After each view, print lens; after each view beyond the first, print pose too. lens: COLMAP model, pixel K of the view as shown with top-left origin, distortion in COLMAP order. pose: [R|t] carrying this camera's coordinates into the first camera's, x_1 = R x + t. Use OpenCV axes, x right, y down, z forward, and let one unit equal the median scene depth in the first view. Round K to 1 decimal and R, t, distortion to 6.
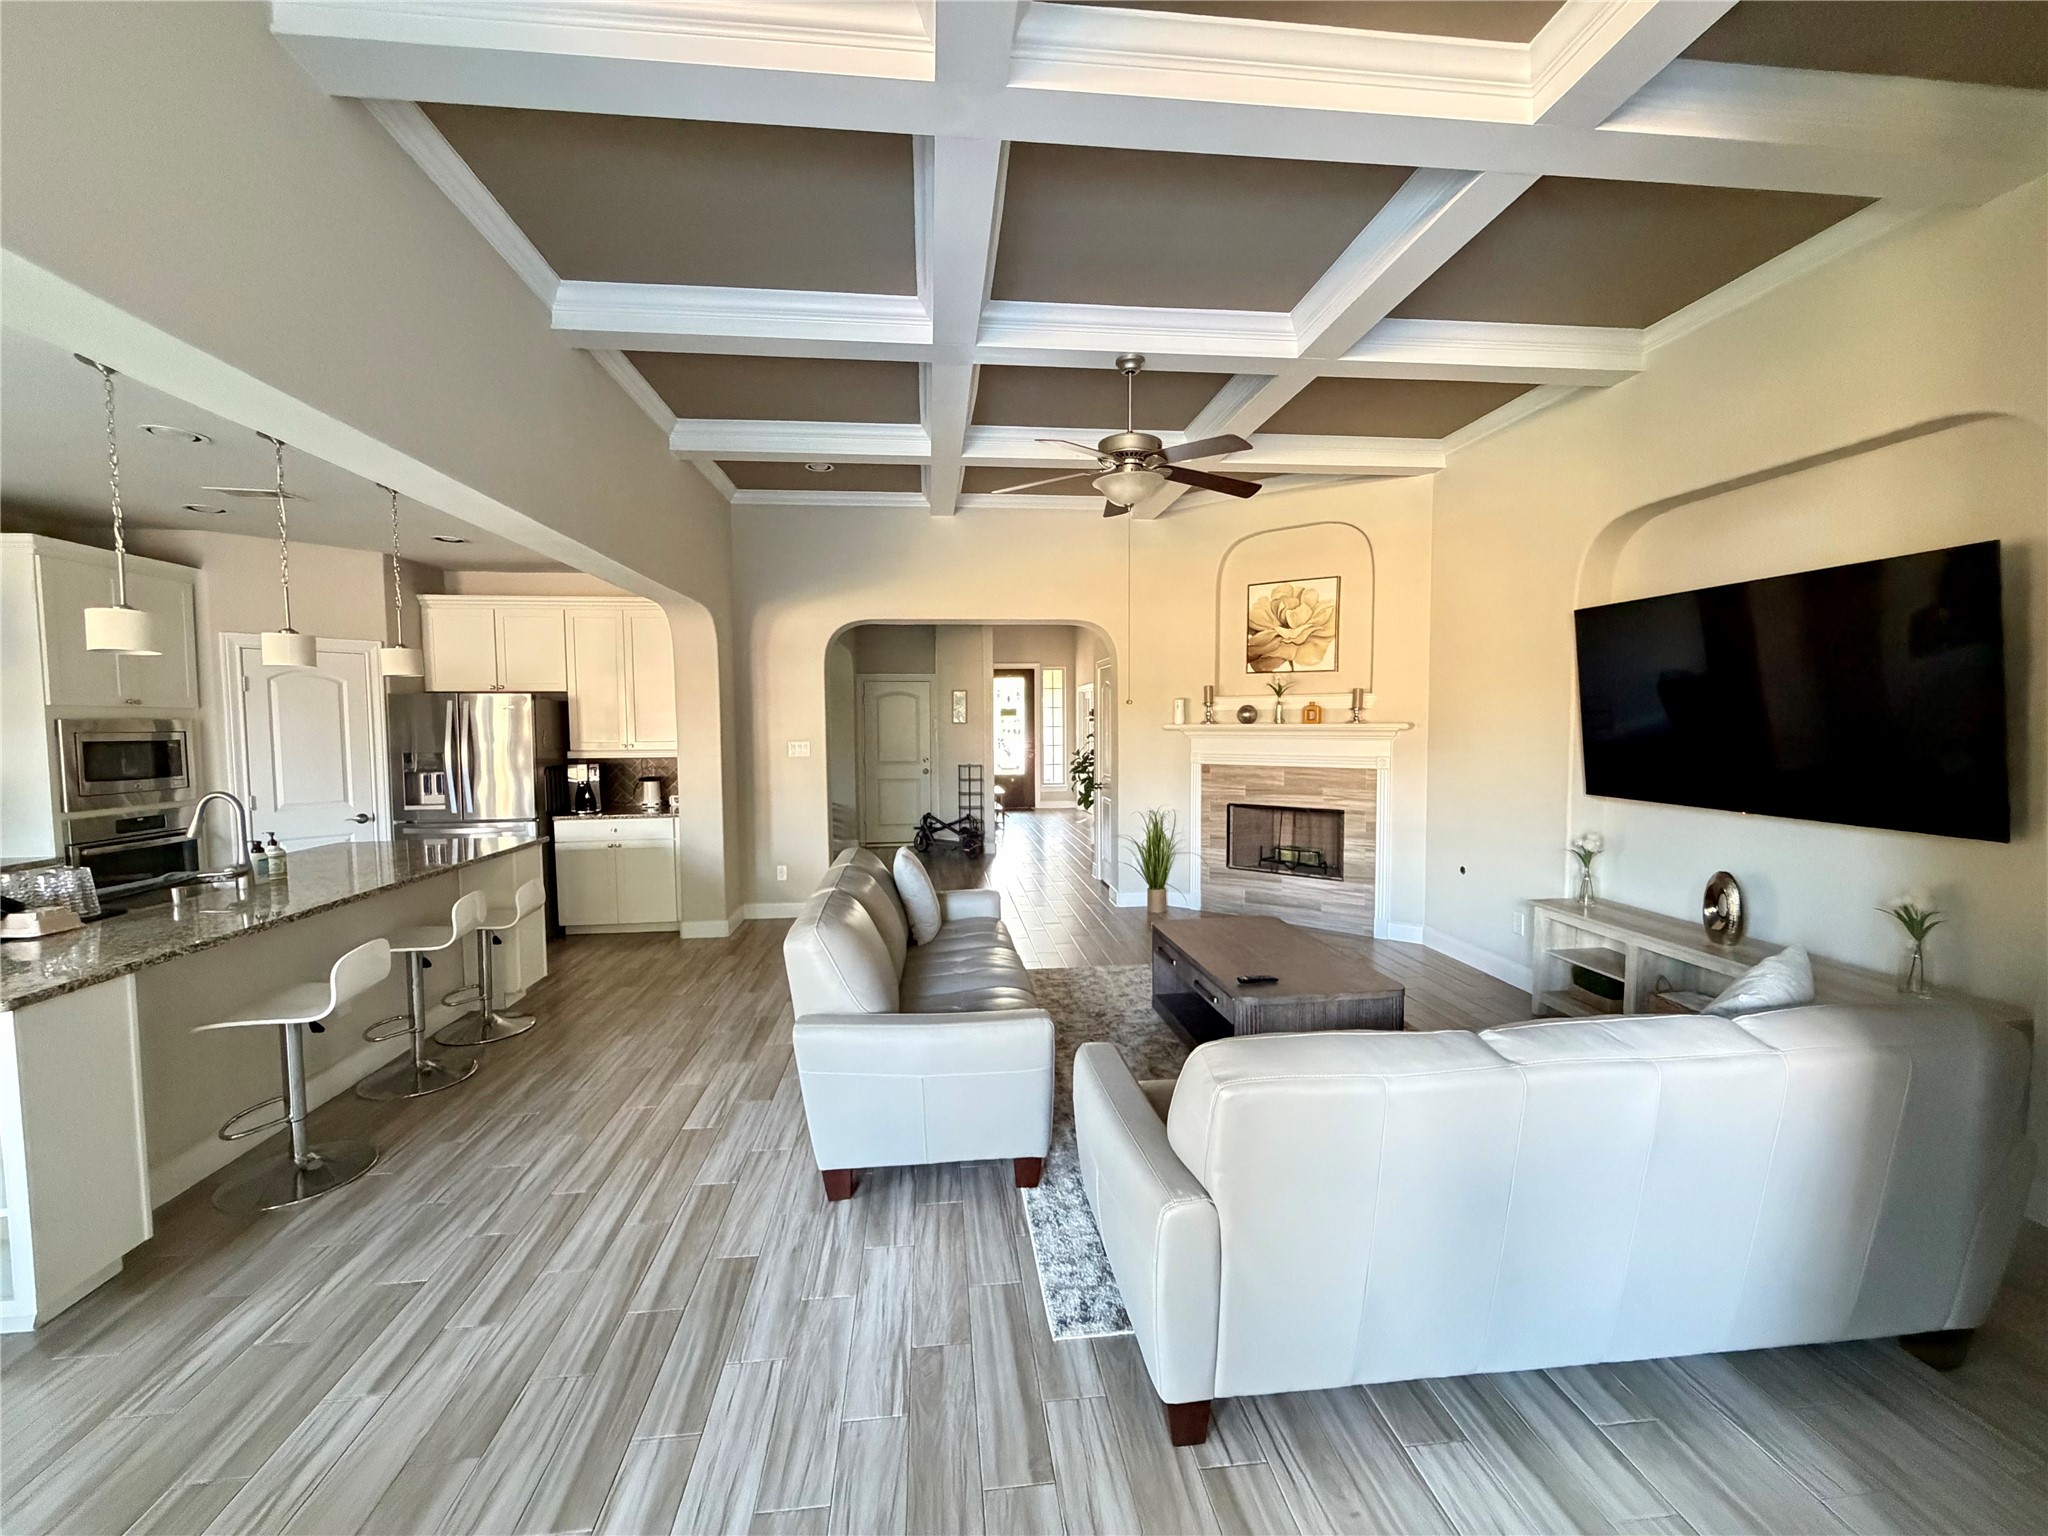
lens RADIAL K [[815.0, 0, 1013.7], [0, 815.0, 768.6], [0, 0, 1]] dist [0.000889, -0.000294]
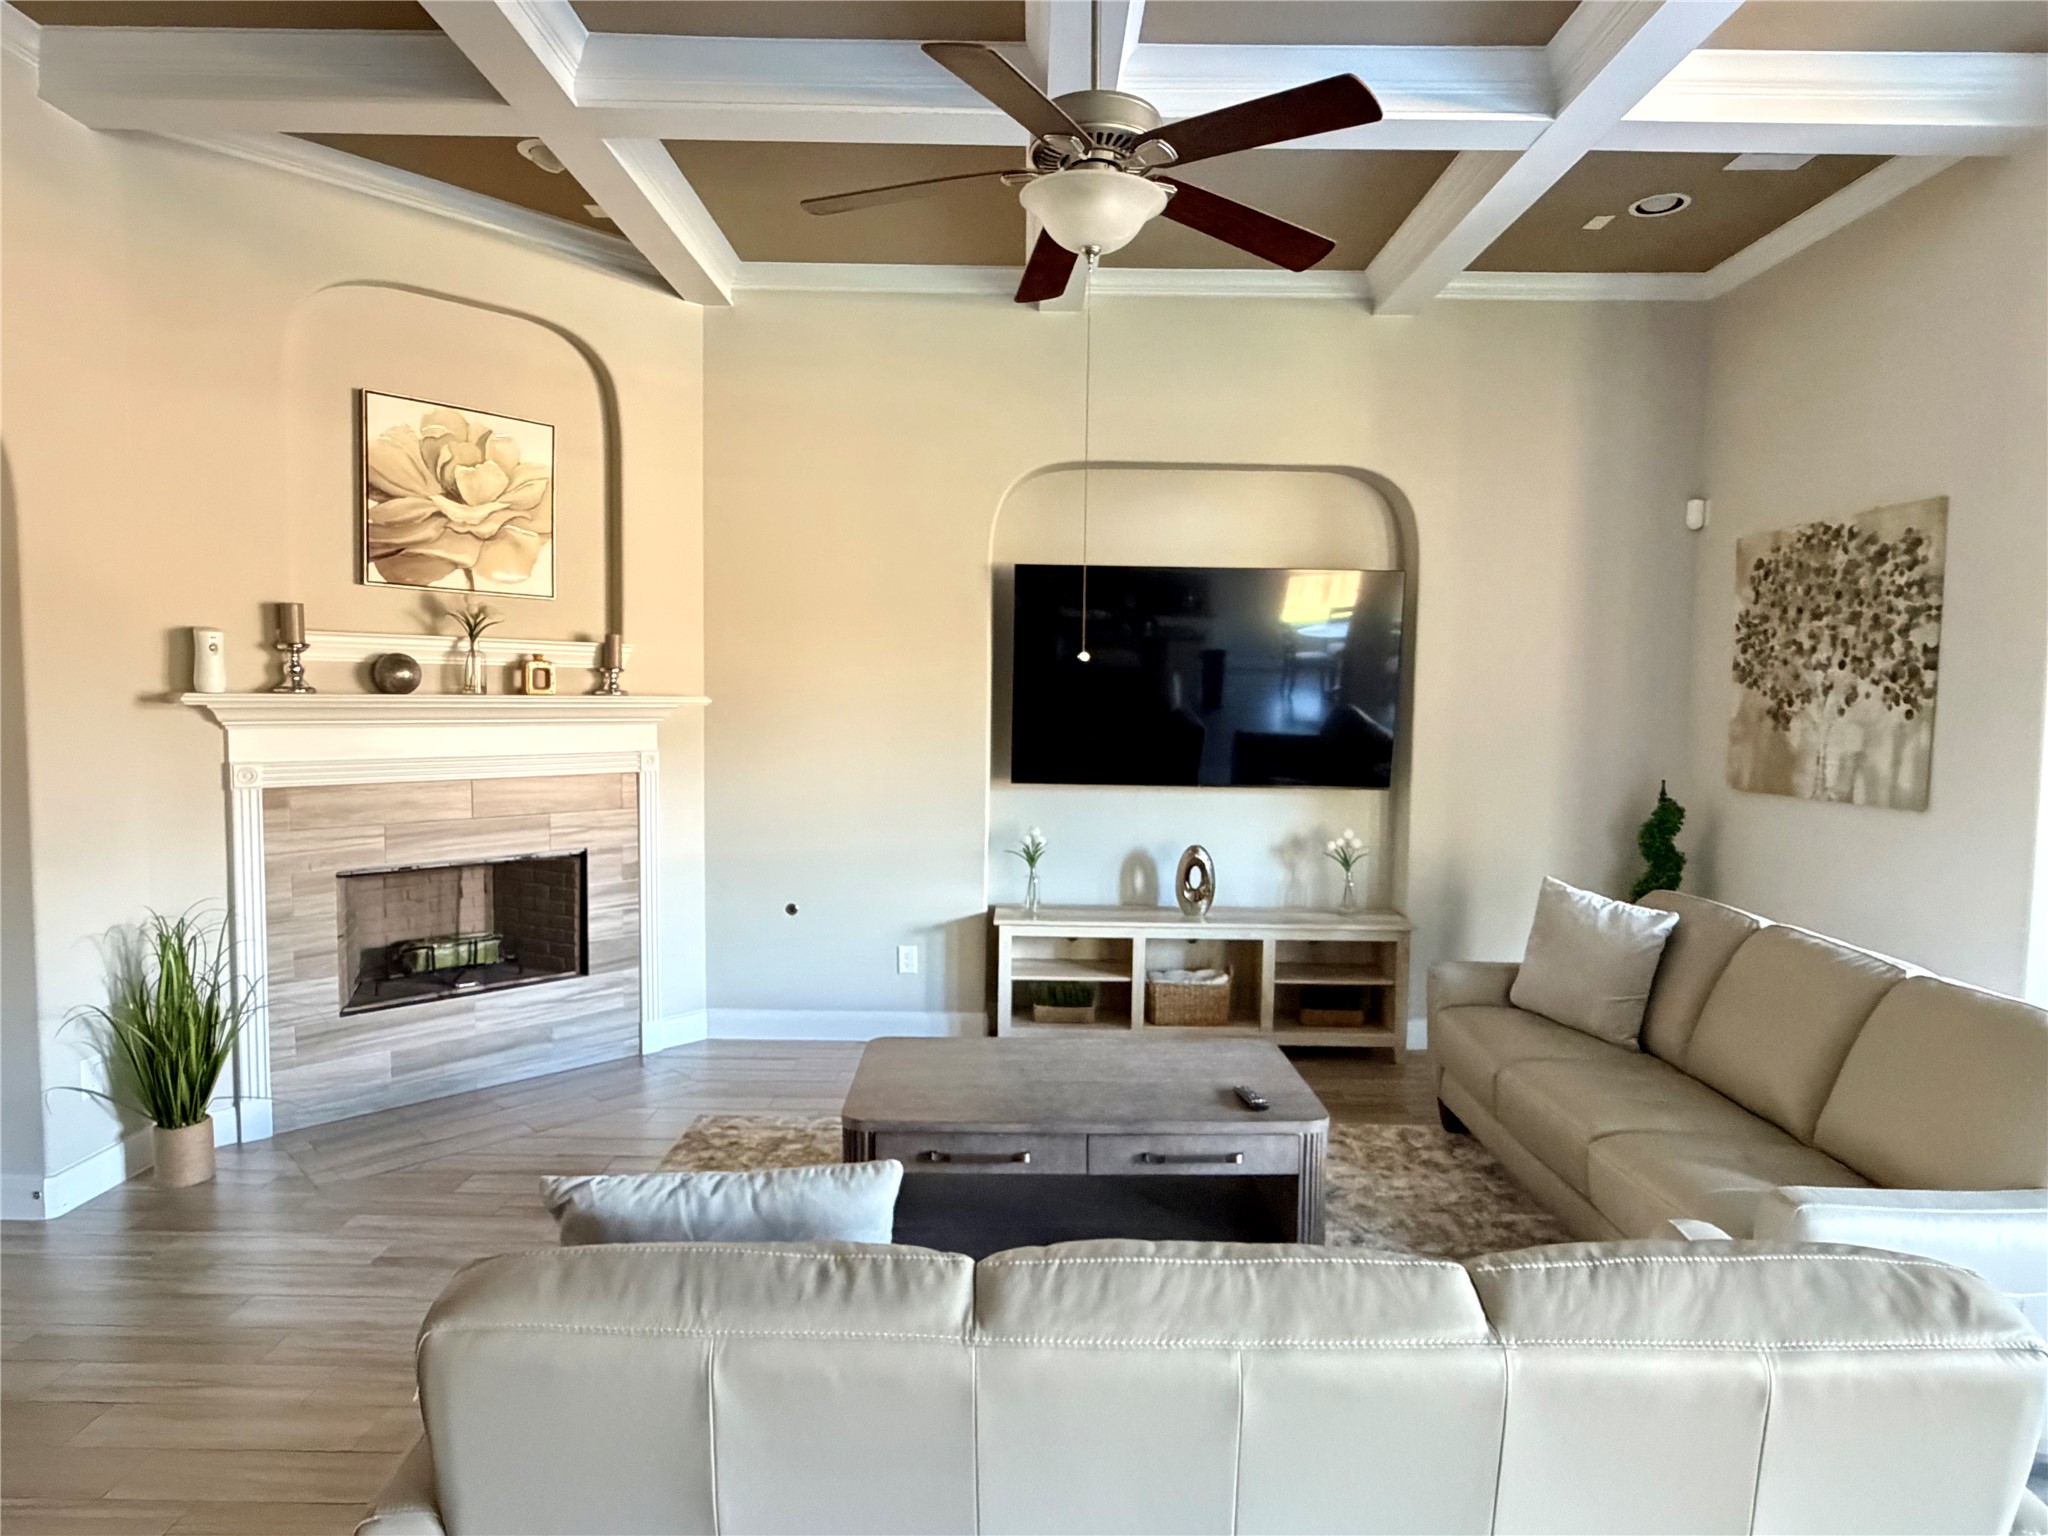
lens RADIAL K [[1157.0, 0, 1020.9], [0, 1157.0, 770.4], [0, 0, 1]] dist [-0.001785, 0.001778]
pose [[0.115208, -0.061071, 0.991462, -0.336967], [0.040914, 0.997553, 0.056692, -0.035271], [-0.992498, 0.034034, 0.117424, 0.587908]]
